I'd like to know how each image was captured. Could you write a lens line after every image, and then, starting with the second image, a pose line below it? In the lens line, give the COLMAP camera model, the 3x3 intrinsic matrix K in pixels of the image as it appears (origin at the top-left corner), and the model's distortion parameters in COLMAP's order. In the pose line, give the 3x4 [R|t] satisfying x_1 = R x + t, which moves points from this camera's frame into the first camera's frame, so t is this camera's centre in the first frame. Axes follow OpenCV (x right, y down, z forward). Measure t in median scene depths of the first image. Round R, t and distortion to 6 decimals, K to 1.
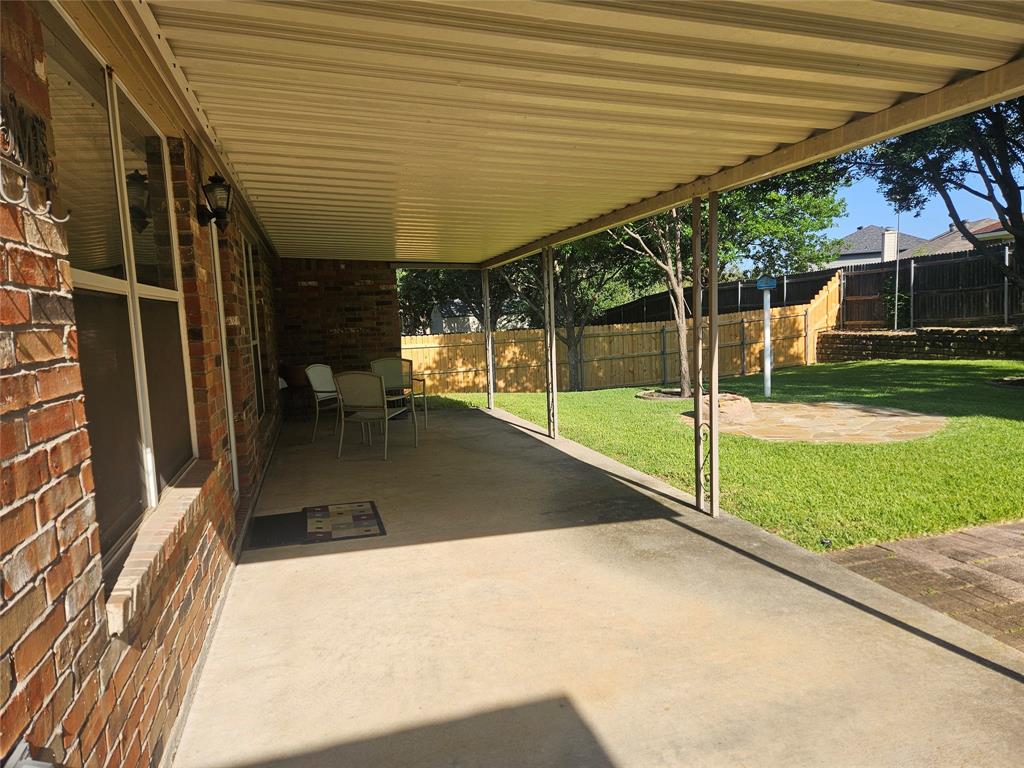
lens RADIAL K [[686.7, 0, 512.0], [0, 686.7, 384.0], [0, 0, 1]] dist [0.091722, -0.081085]
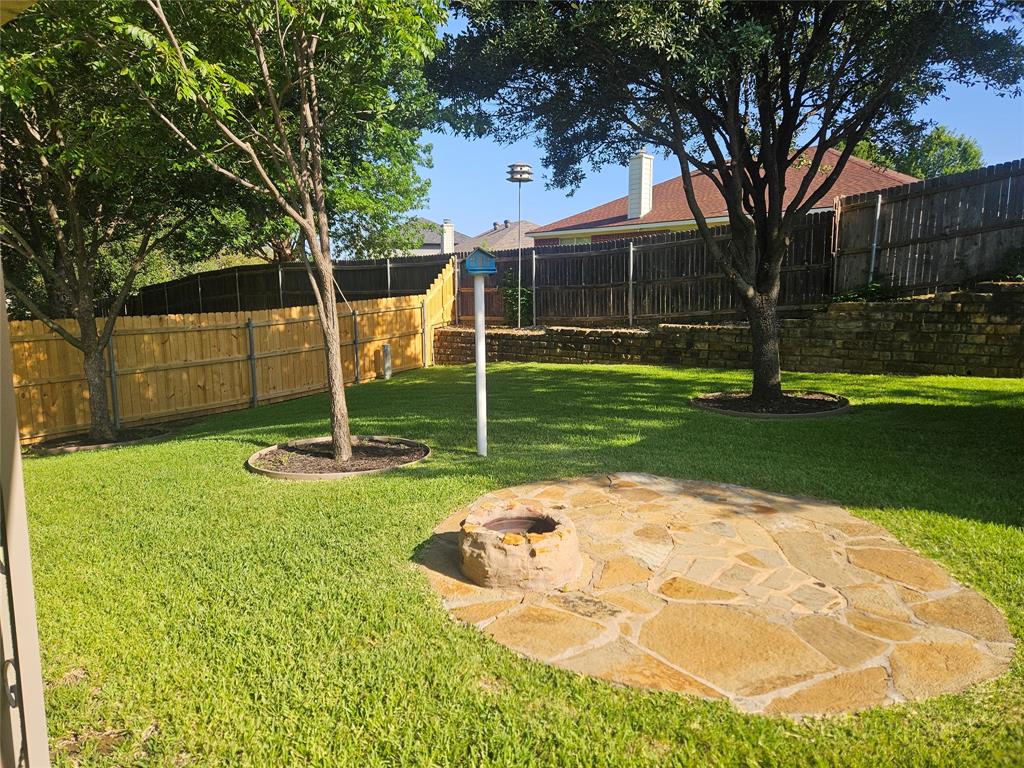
lens RADIAL K [[686.7, 0, 512.0], [0, 686.7, 384.0], [0, 0, 1]] dist [0.091722, -0.081085]
pose [[0.805904, -0.042737, 0.590501, 0.020151], [0.028294, 0.999032, 0.033689, -0.034872], [-0.591369, -0.010443, 0.806333, 0.290194]]
